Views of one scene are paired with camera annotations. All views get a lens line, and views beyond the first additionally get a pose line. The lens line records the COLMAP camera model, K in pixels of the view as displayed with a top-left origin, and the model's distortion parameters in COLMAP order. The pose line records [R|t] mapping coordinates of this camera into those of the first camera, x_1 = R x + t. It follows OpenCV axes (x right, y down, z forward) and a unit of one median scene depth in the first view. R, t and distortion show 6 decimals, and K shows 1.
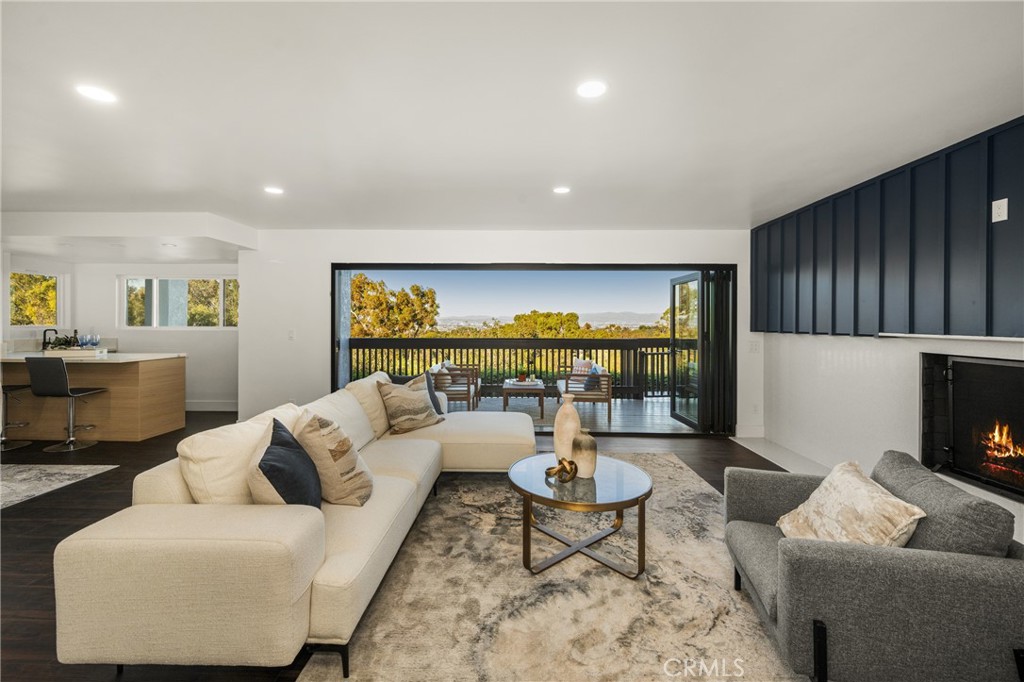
lens RADIAL K [[410.3, 0, 489.2], [0, 410.3, 319.7], [0, 0, 1]] dist [0.000858, -0.000292]
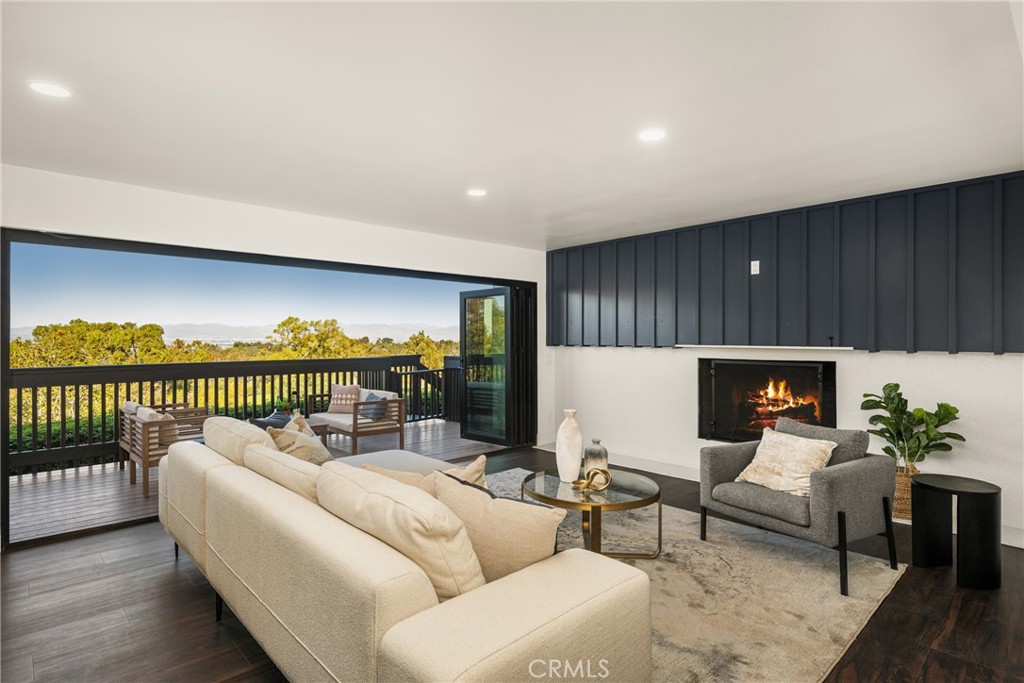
lens RADIAL K [[538.8, 0, 474.0], [0, 538.8, 332.7], [0, 0, 1]] dist [0.034716, 0.000174]
pose [[0.720831, 0.001472, 0.693109, -0.312107], [0.000715, 0.999996, -0.002868, -0.001175], [-0.693111, 0.002563, 0.720827, 0.067599]]
